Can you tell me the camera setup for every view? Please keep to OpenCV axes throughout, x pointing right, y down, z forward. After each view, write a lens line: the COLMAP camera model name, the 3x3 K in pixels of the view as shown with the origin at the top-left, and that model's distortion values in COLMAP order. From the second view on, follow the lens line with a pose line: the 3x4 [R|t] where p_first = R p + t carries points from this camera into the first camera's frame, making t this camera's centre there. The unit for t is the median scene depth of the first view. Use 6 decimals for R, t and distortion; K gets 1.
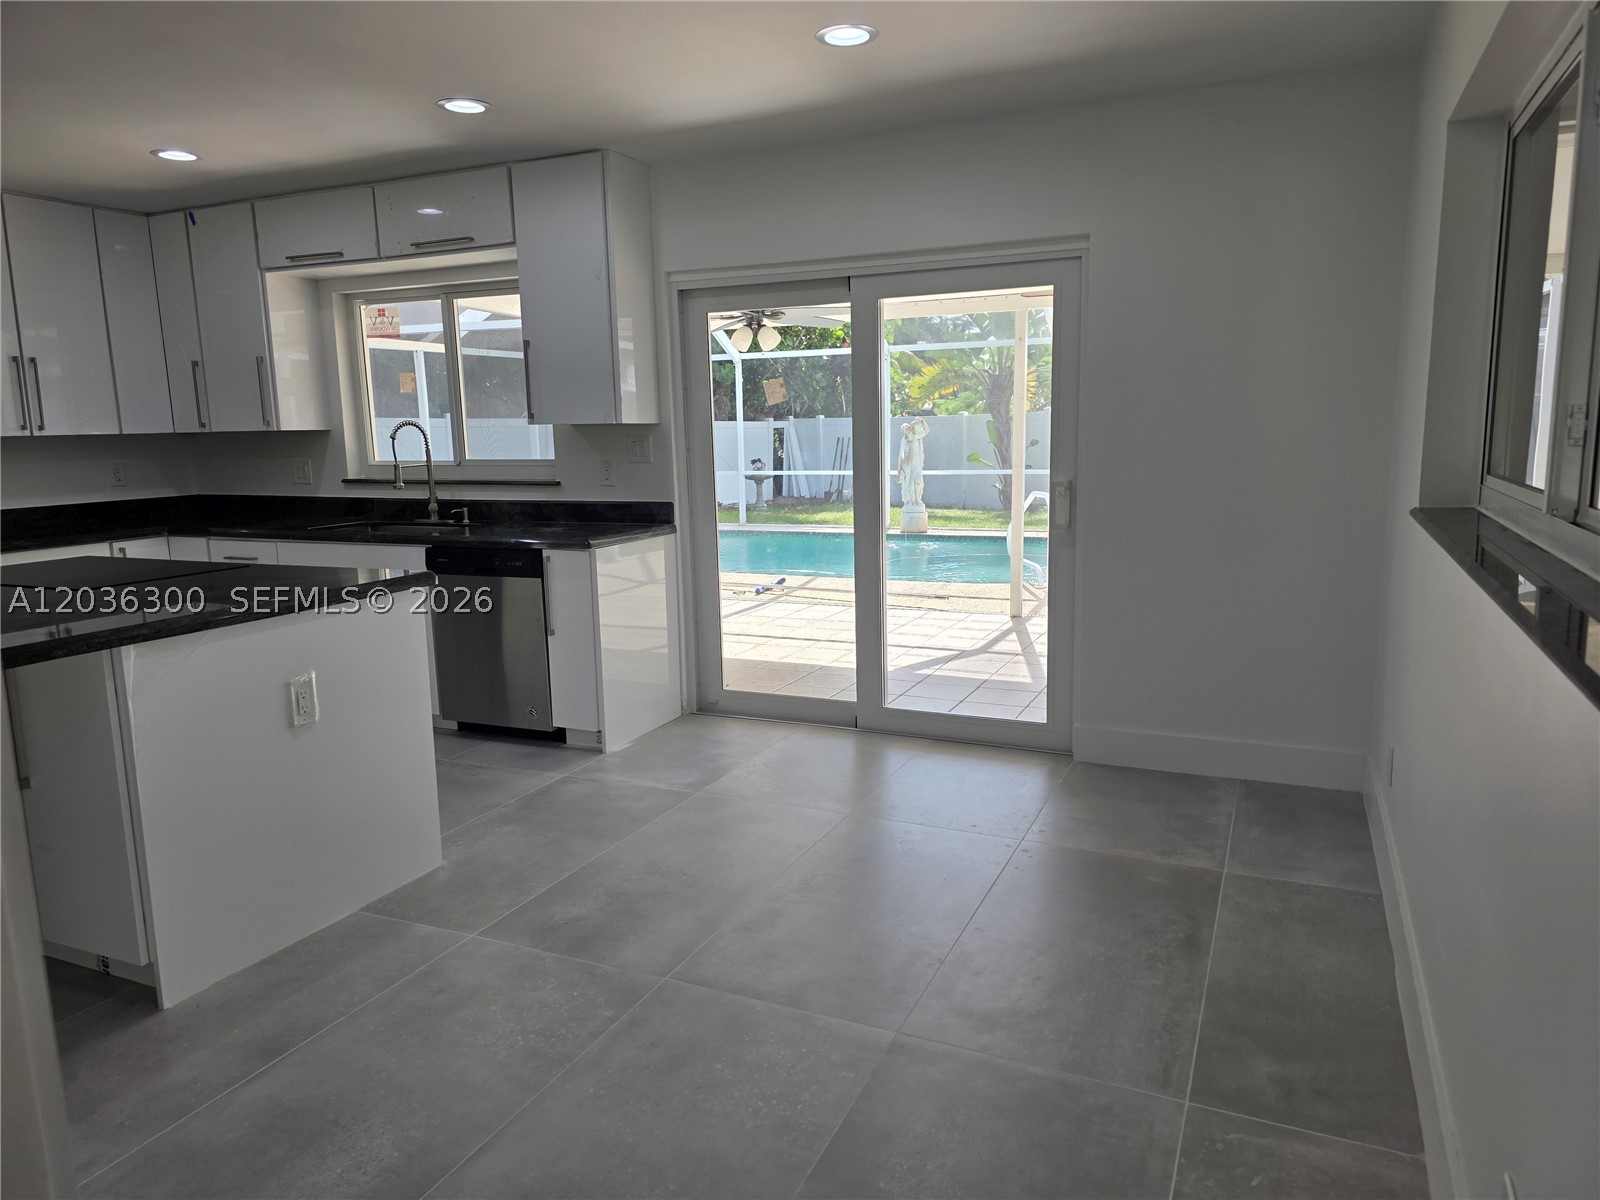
lens RADIAL K [[1077.2, 0, 802.2], [0, 1077.2, 600.8], [0, 0, 1]] dist [0.055168, -0.048597]
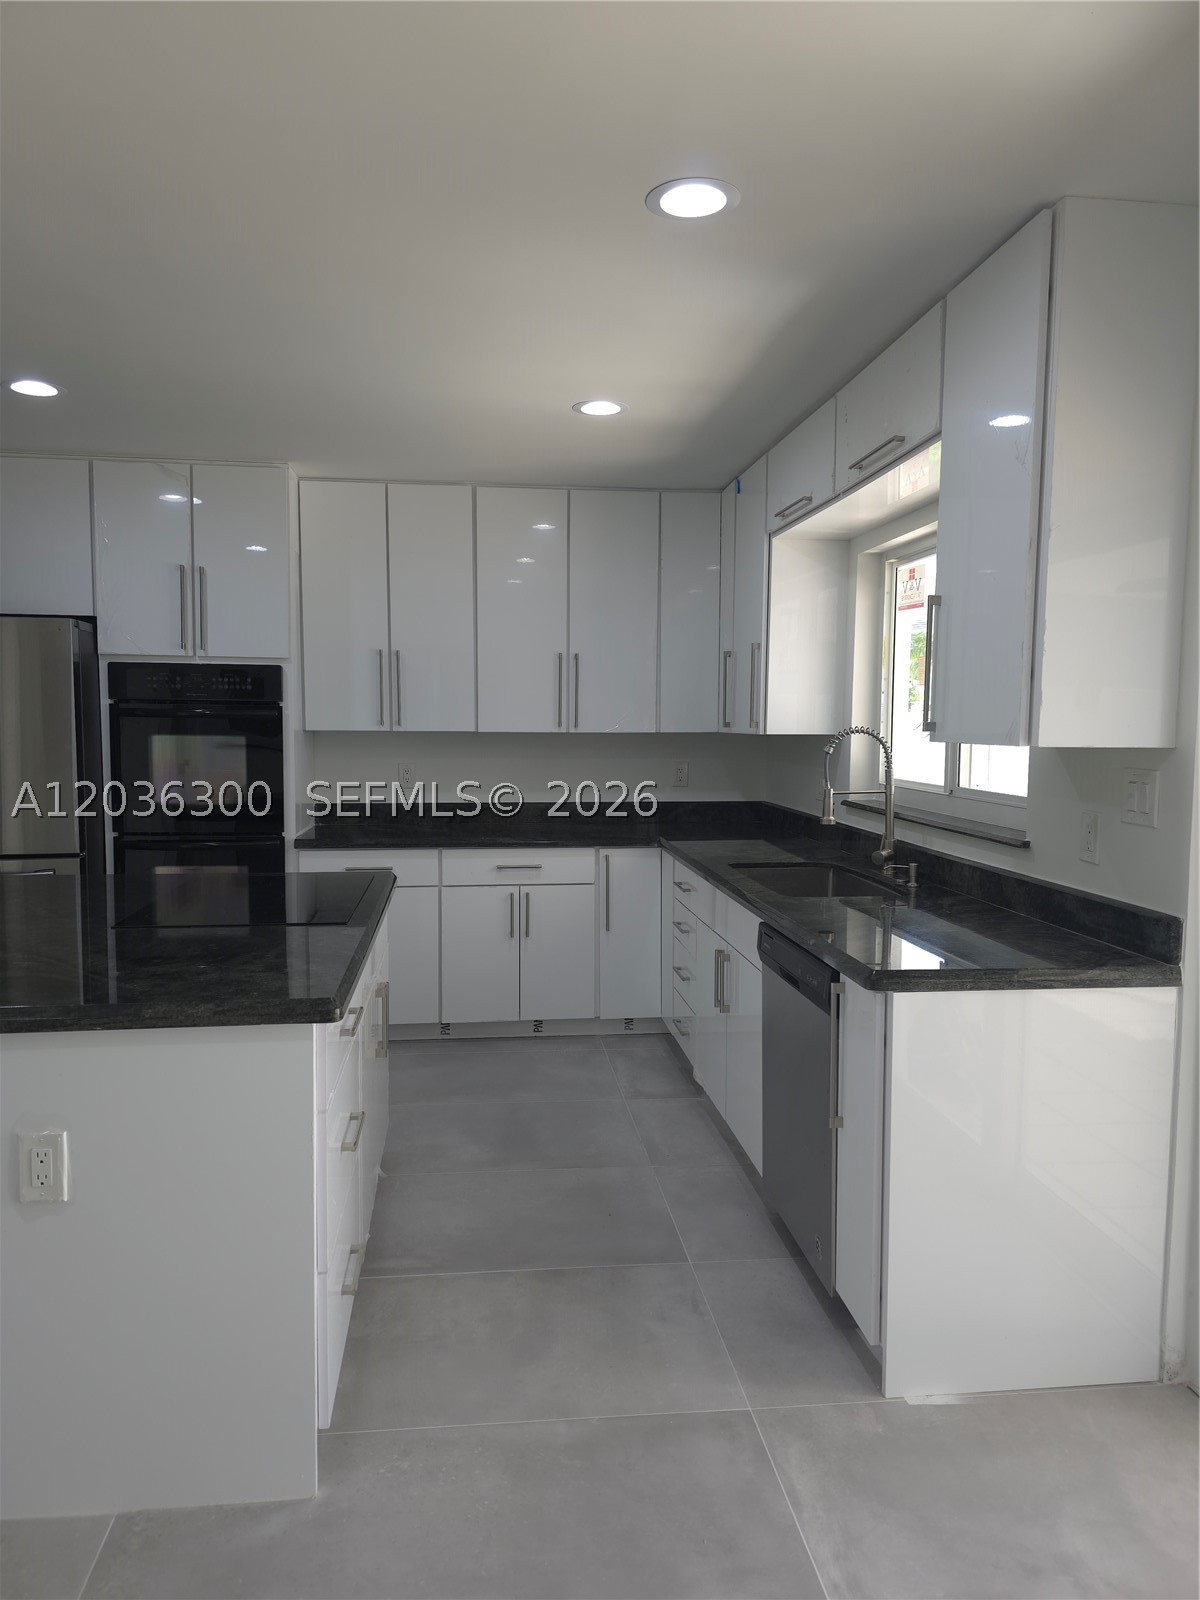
lens RADIAL K [[1077.2, 0, 580.8], [0, 1077.2, 806.1], [0, 0, 1]] dist [0.055168, -0.048597]
pose [[0.504602, 0.094923, -0.858118, 0.142834], [-0.155009, 0.987747, 0.018112, -0.107011], [0.849323, 0.123877, 0.513133, 0.534138]]
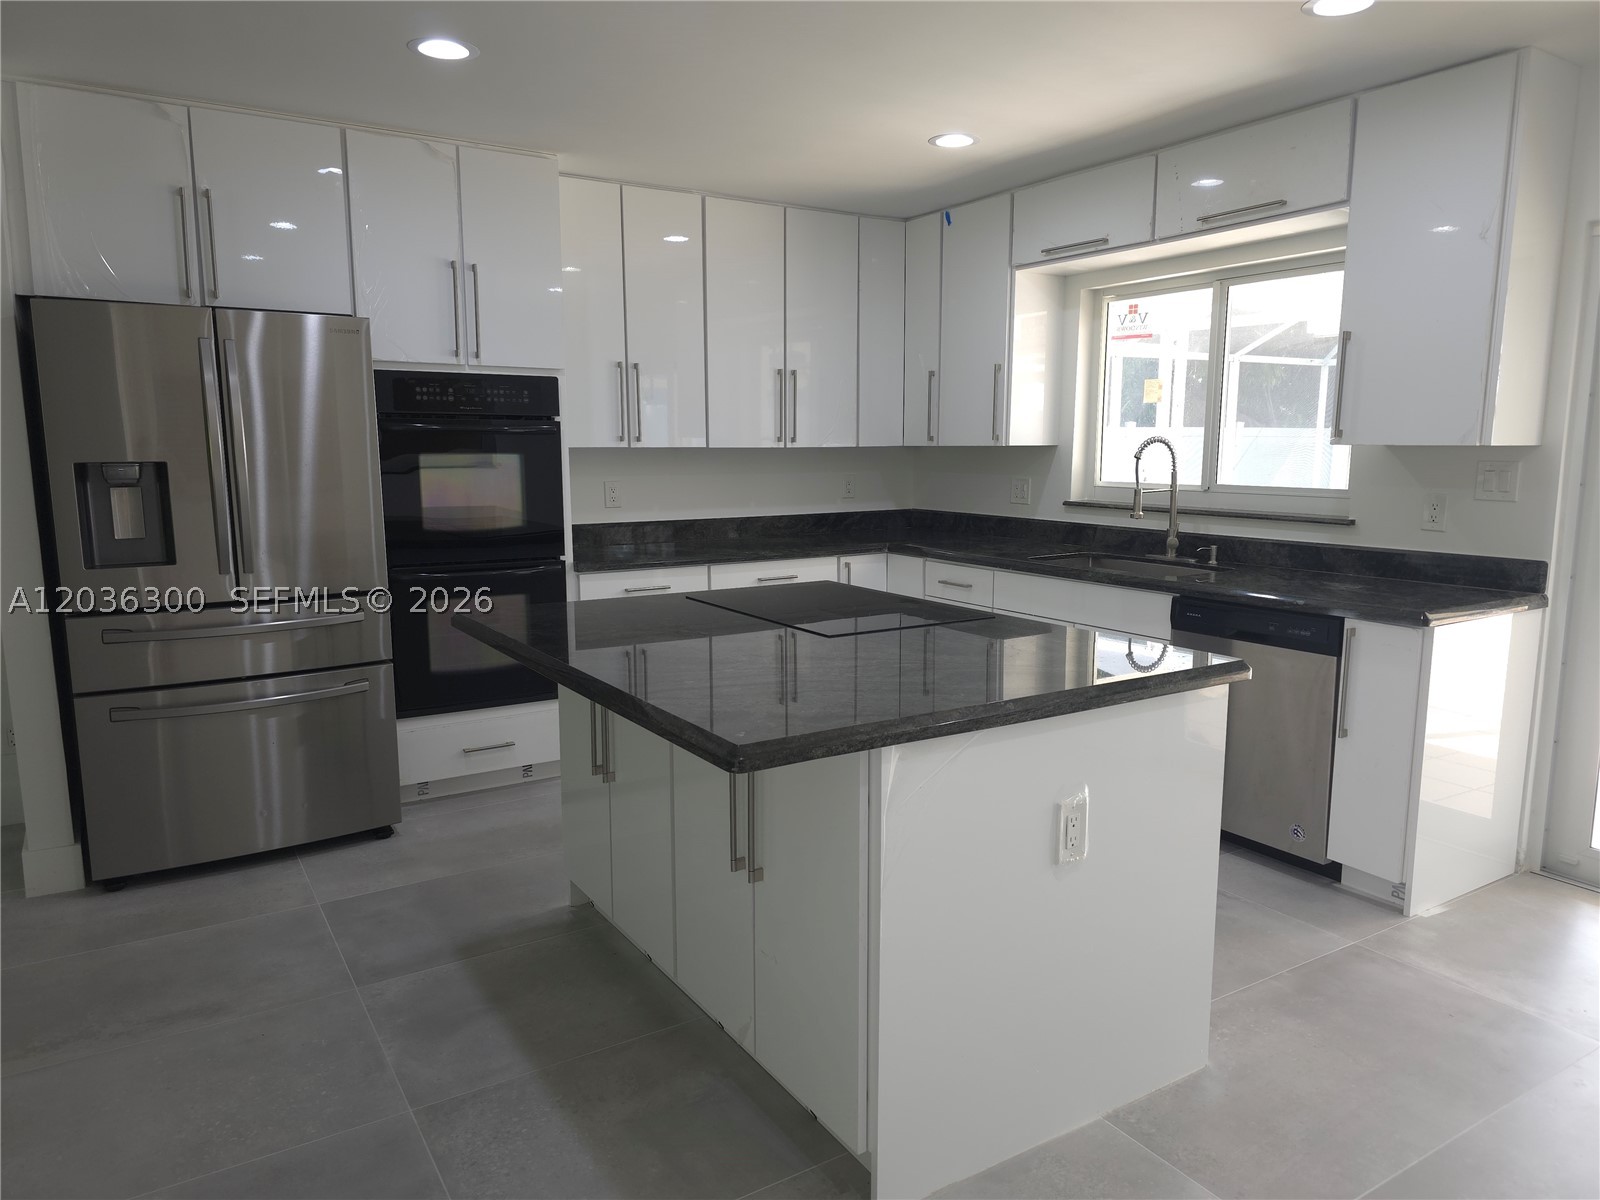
lens RADIAL K [[1077.2, 0, 796.1], [0, 1077.2, 610.1], [0, 0, 1]] dist [0.055168, -0.048597]
pose [[0.835011, 0.105910, -0.539945, -0.138789], [-0.104698, 0.993955, 0.033052, -0.034725], [0.540181, 0.028933, 0.841051, 0.166826]]
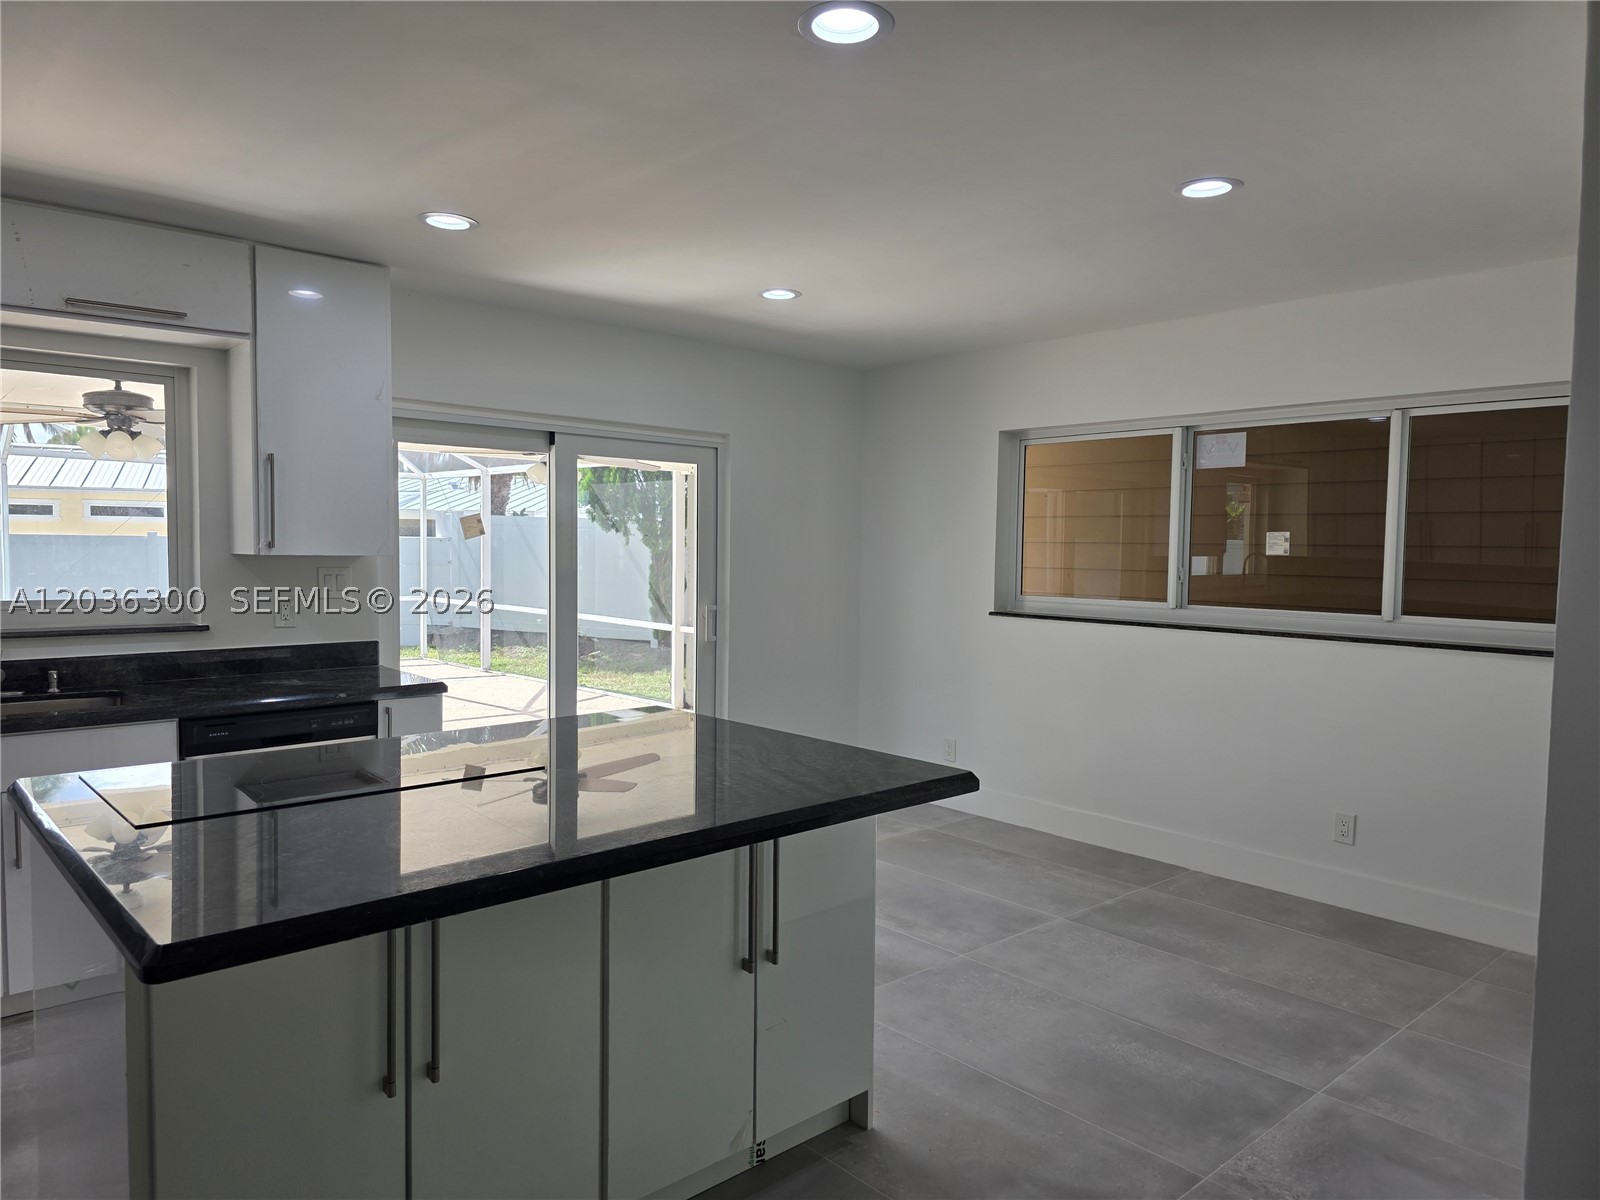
lens RADIAL K [[1077.2, 0, 802.2], [0, 1077.2, 596.4], [0, 0, 1]] dist [0.055168, -0.048597]
pose [[0.391966, -0.017053, 0.919822, -0.809650], [0.130354, 0.990770, -0.037180, -0.047838], [-0.910698, 0.134476, 0.390571, 0.310895]]
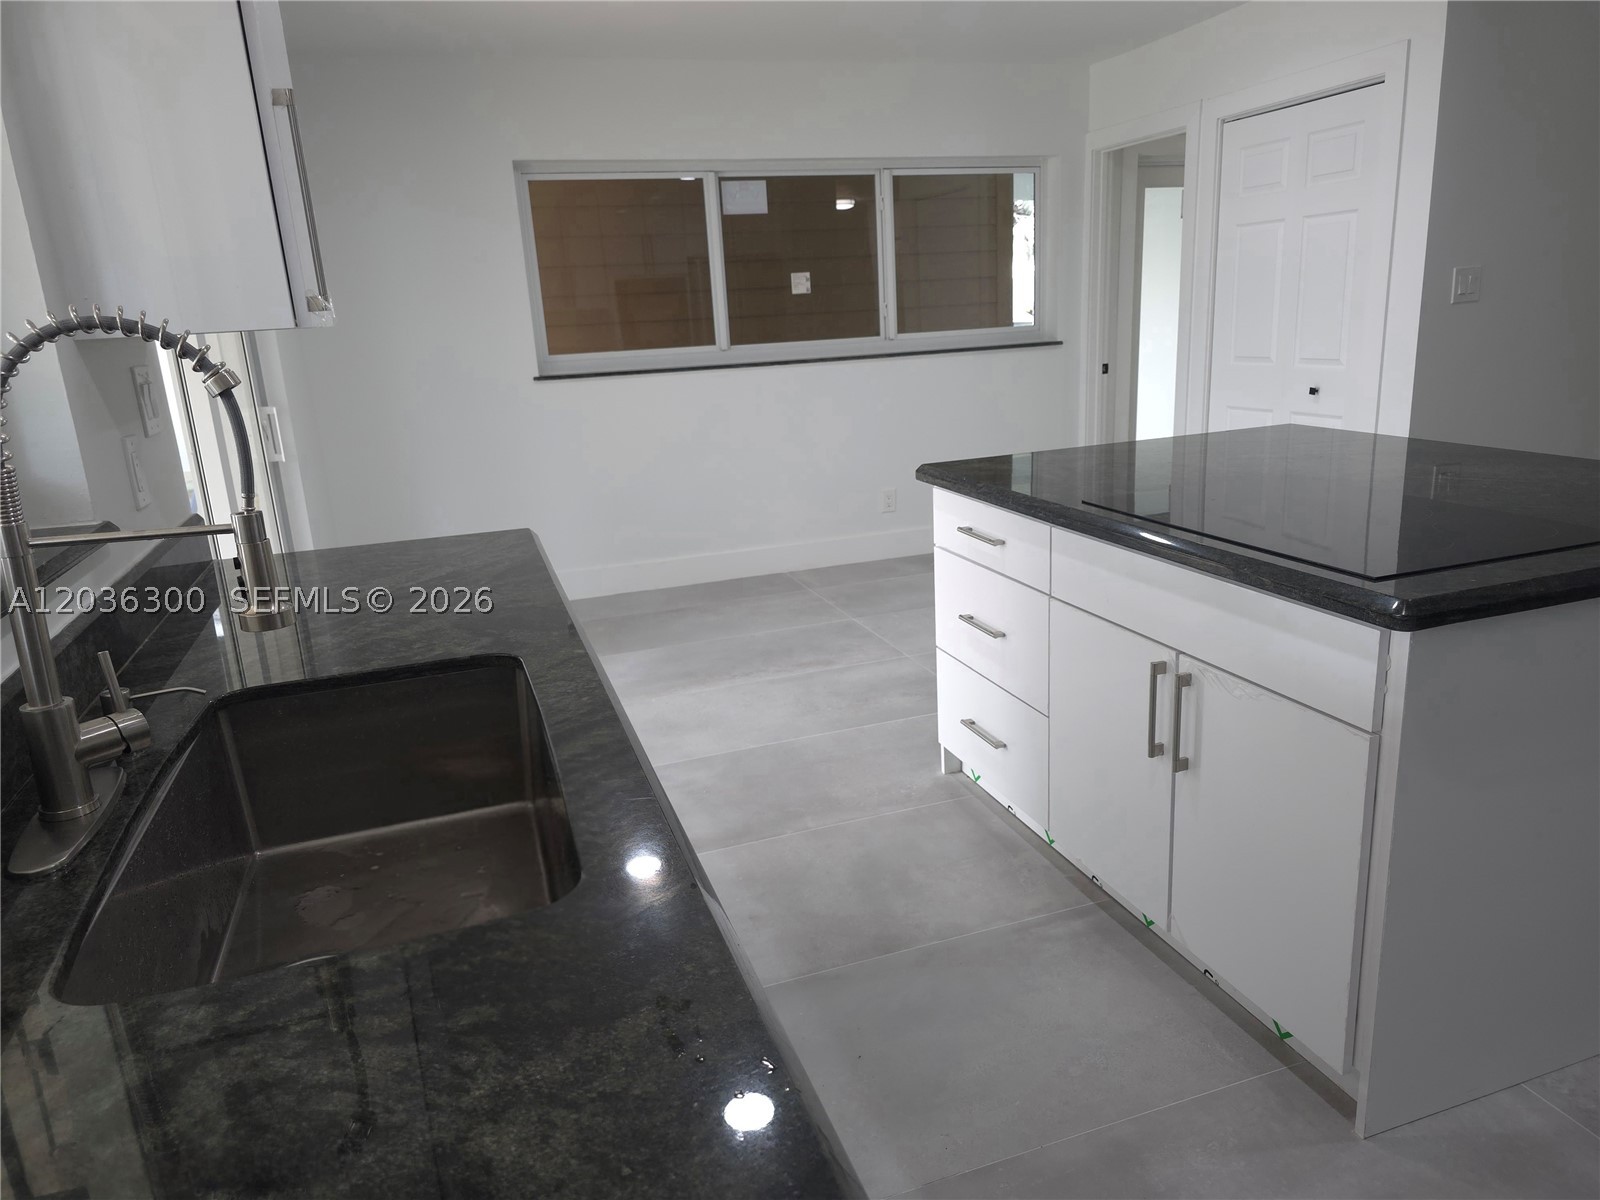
lens RADIAL K [[1077.2, 0, 810.5], [0, 1077.2, 598.5], [0, 0, 1]] dist [0.055168, -0.048597]
pose [[-0.680207, -0.138676, 0.719783, -0.625487], [0.186060, 0.917119, 0.352525, -0.170526], [-0.709013, 0.373713, -0.598029, 1.094005]]
